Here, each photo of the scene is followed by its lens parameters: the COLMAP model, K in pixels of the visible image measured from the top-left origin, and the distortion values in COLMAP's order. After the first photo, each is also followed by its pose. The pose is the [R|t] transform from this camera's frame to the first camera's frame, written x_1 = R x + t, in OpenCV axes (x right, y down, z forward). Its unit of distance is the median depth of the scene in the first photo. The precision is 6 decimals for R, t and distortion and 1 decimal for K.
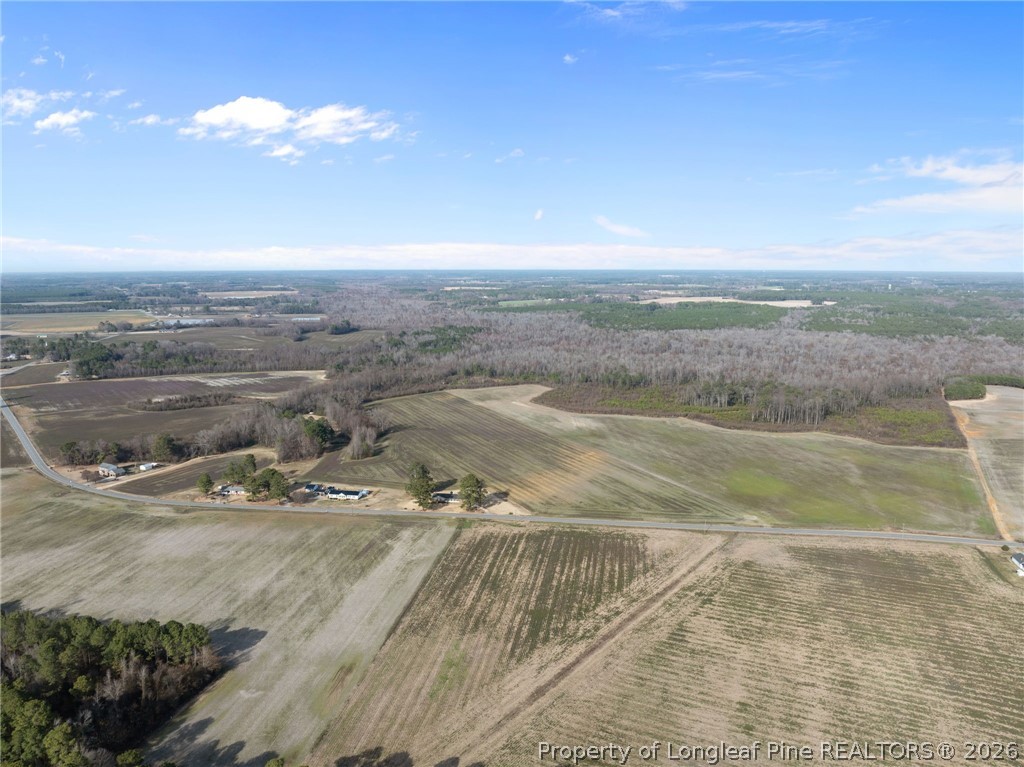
lens RADIAL K [[725.2, 0, 512.0], [0, 725.2, 383.5], [0, 0, 1]] dist [-0.037453, -0.003774]
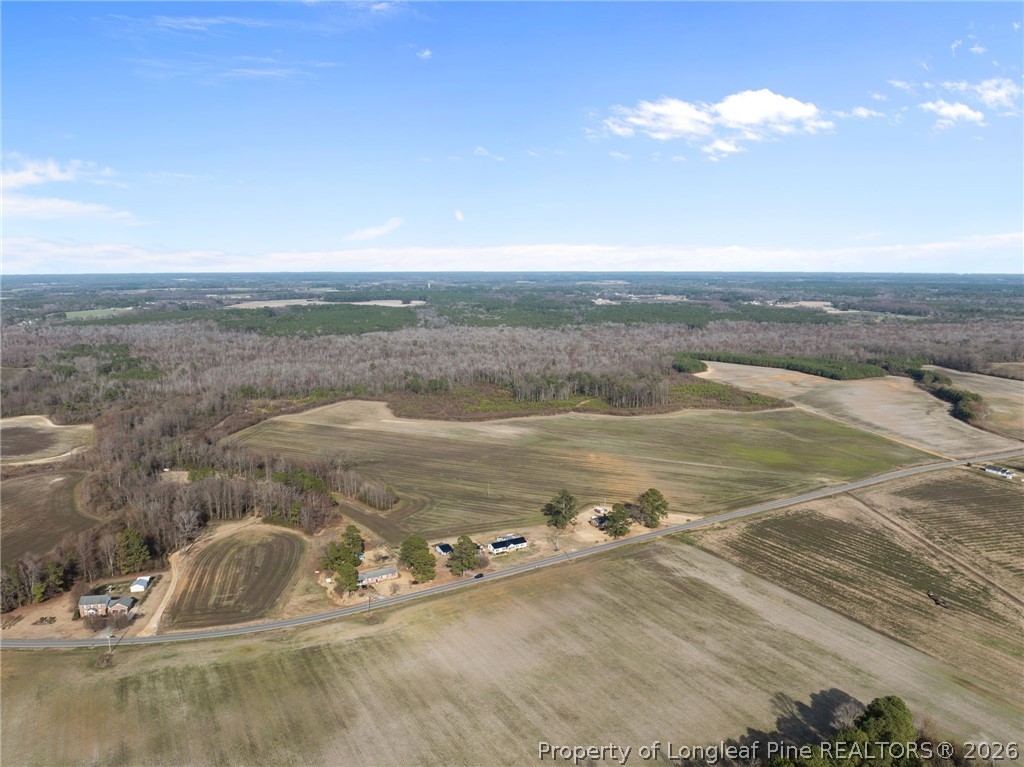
lens RADIAL K [[725.2, 0, 512.0], [0, 725.2, 383.5], [0, 0, 1]] dist [-0.037453, -0.003774]
pose [[0.784563, -0.098428, 0.612188, -0.650315], [0.100382, 0.994458, 0.031244, -0.049390], [-0.611870, 0.036940, 0.790095, 0.311251]]
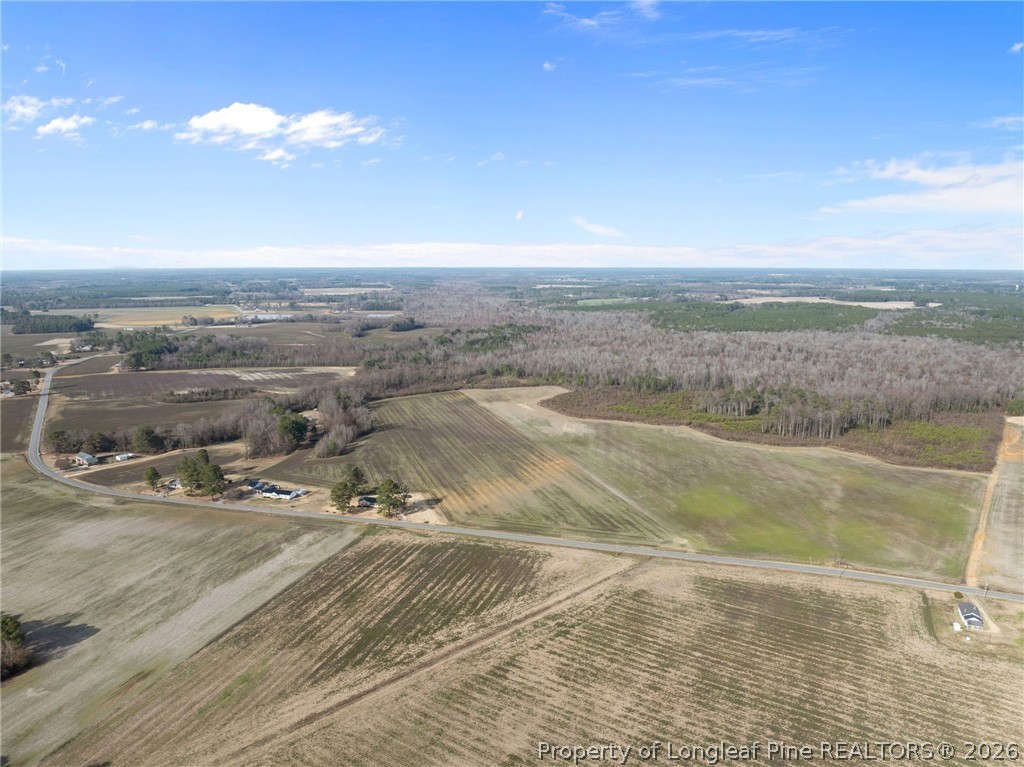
lens RADIAL K [[725.2, 0, 512.0], [0, 725.2, 383.5], [0, 0, 1]] dist [-0.037453, -0.003774]
pose [[0.989093, 0.024335, -0.145270, 0.207773], [-0.023952, 0.999704, 0.004385, -0.009353], [0.145334, -0.000858, 0.989382, 0.057176]]
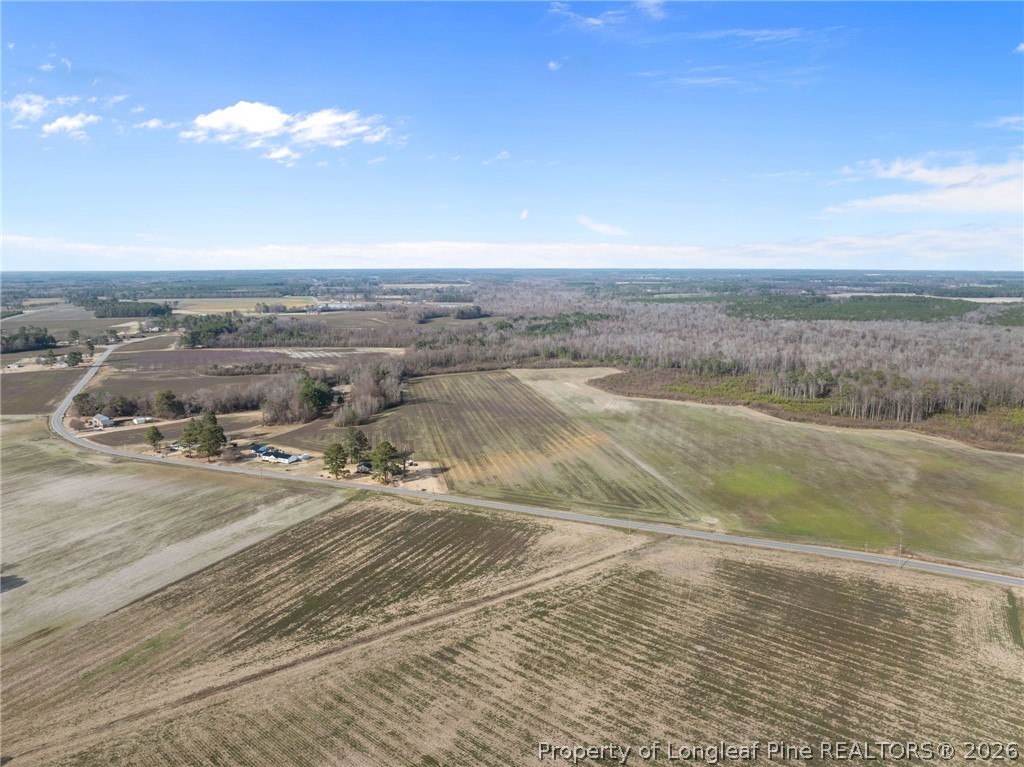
lens RADIAL K [[723.8, 0, 512.0], [0, 723.8, 383.5], [0, 0, 1]] dist [-0.039342, 0.002335]
pose [[0.965515, 0.042258, -0.256895, 0.266442], [-0.041944, 0.999097, 0.006706, 0.036611], [0.256947, 0.004300, 0.966416, 0.167362]]
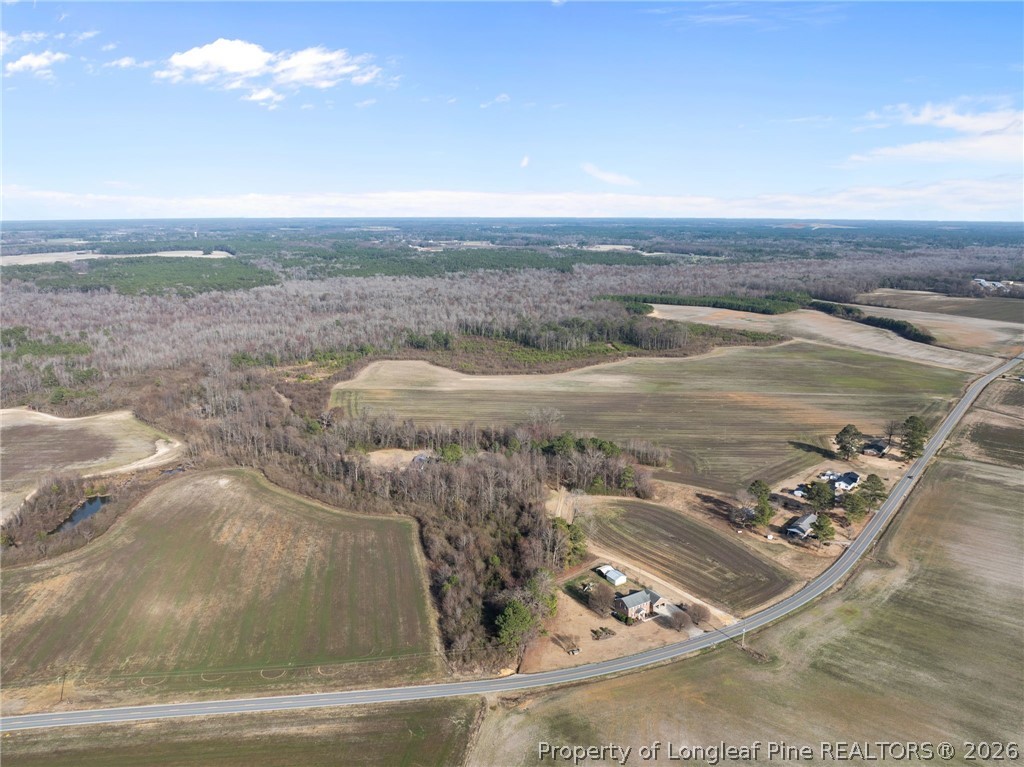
lens RADIAL K [[721.7, 0, 512.0], [0, 721.7, 383.5], [0, 0, 1]] dist [-0.040162, 0.001046]
pose [[0.517963, -0.195993, 0.832647, -1.035073], [0.136433, 0.979865, 0.145776, -0.129406], [-0.844453, 0.038094, 0.534274, 0.801968]]
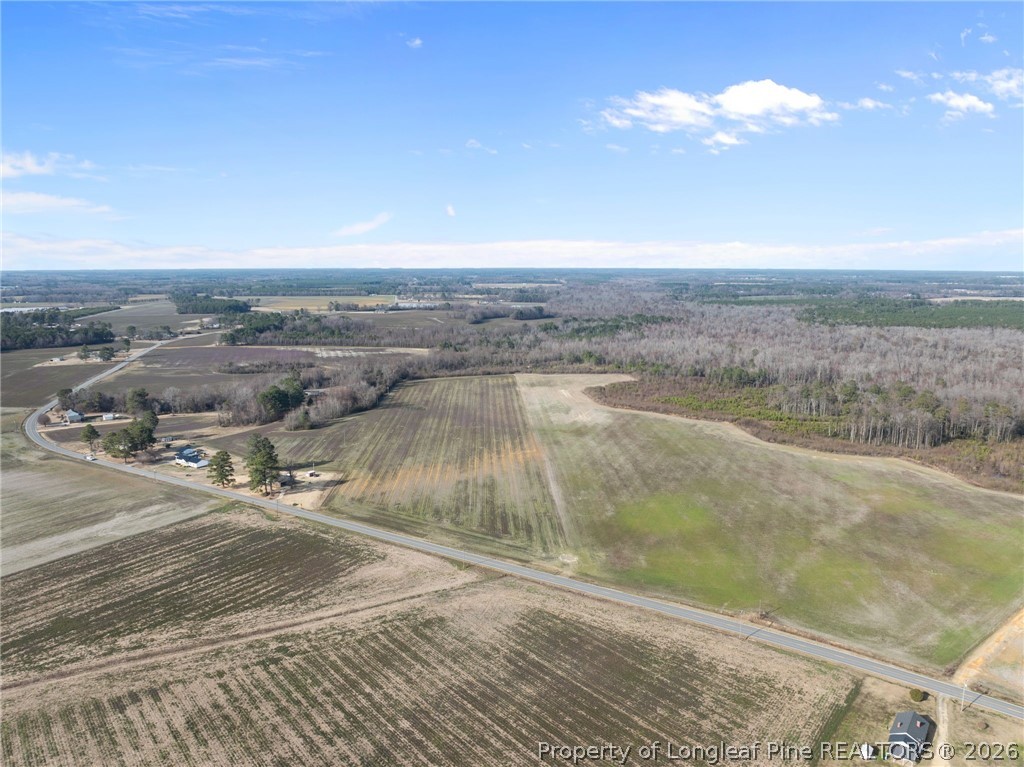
lens RADIAL K [[721.7, 0, 512.0], [0, 721.7, 383.5], [0, 0, 1]] dist [-0.040162, 0.001046]
pose [[0.915261, 0.067162, -0.397223, 0.450819], [-0.066313, 0.997672, 0.015890, 0.012931], [0.397366, 0.011798, 0.917584, 0.300991]]
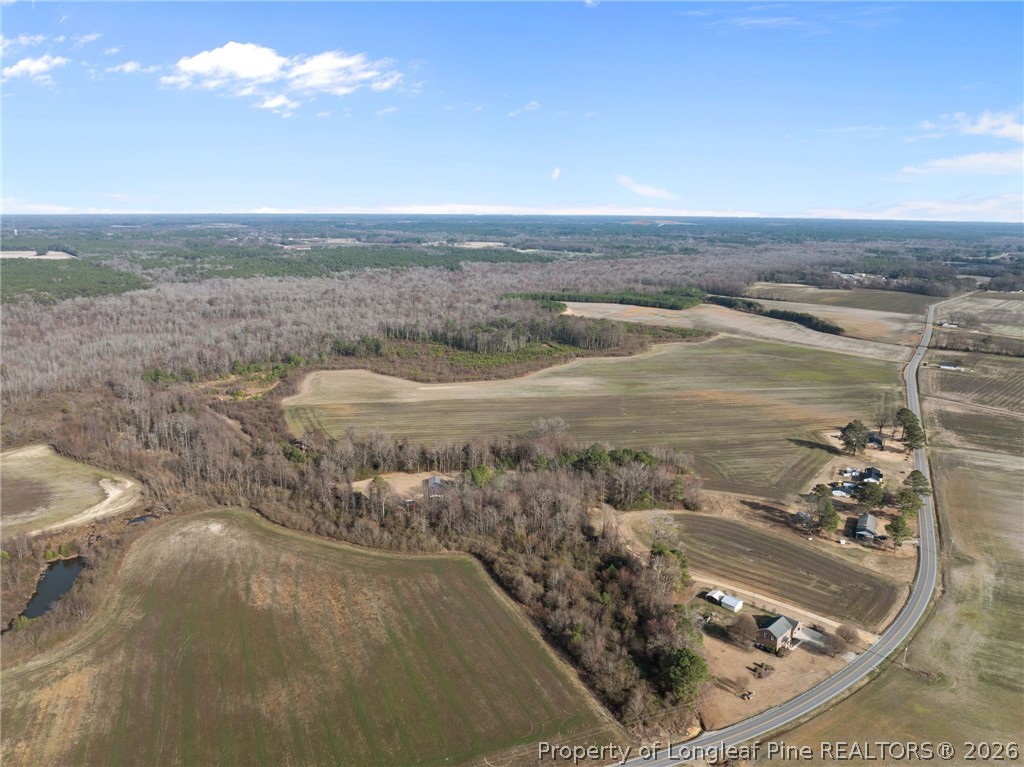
lens RADIAL K [[721.7, 0, 512.0], [0, 721.7, 383.5], [0, 0, 1]] dist [-0.040162, 0.001046]
pose [[0.331102, -0.217650, 0.918150, -1.053859], [0.144258, 0.973272, 0.178695, -0.161630], [-0.932503, 0.073284, 0.353650, 0.999886]]
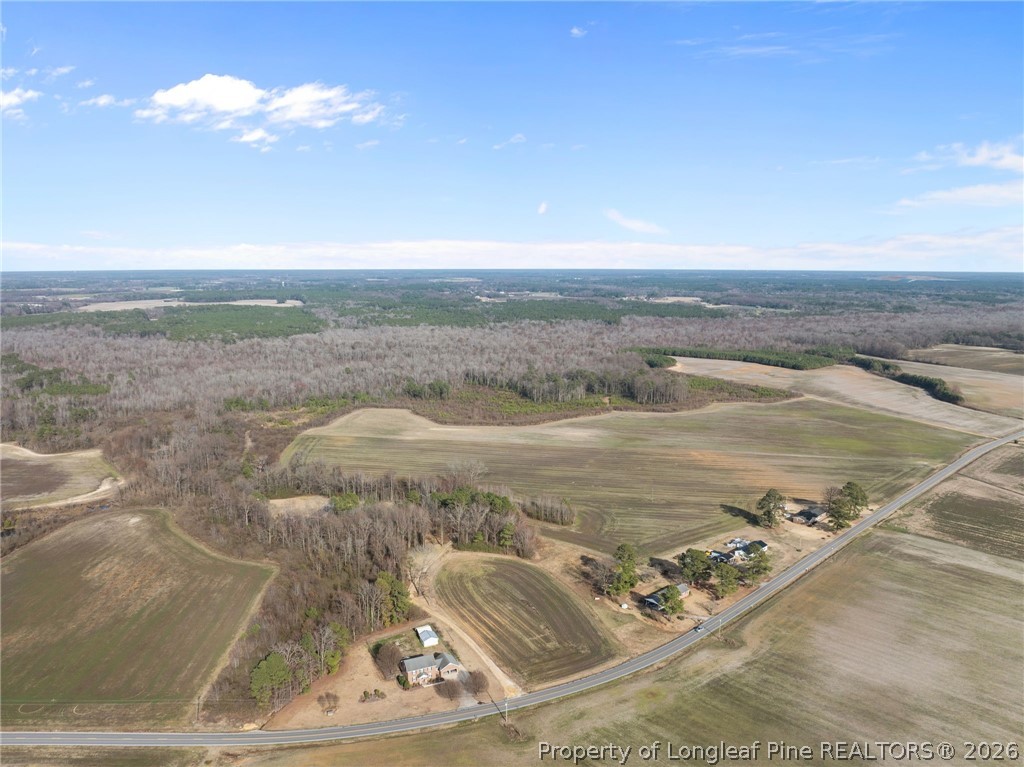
lens RADIAL K [[725.2, 0, 512.0], [0, 725.2, 383.5], [0, 0, 1]] dist [-0.037453, -0.003774]
pose [[0.621280, -0.125779, 0.773428, -0.905681], [0.125032, 0.990300, 0.060612, -0.101397], [-0.773549, 0.059046, 0.630980, 0.631088]]
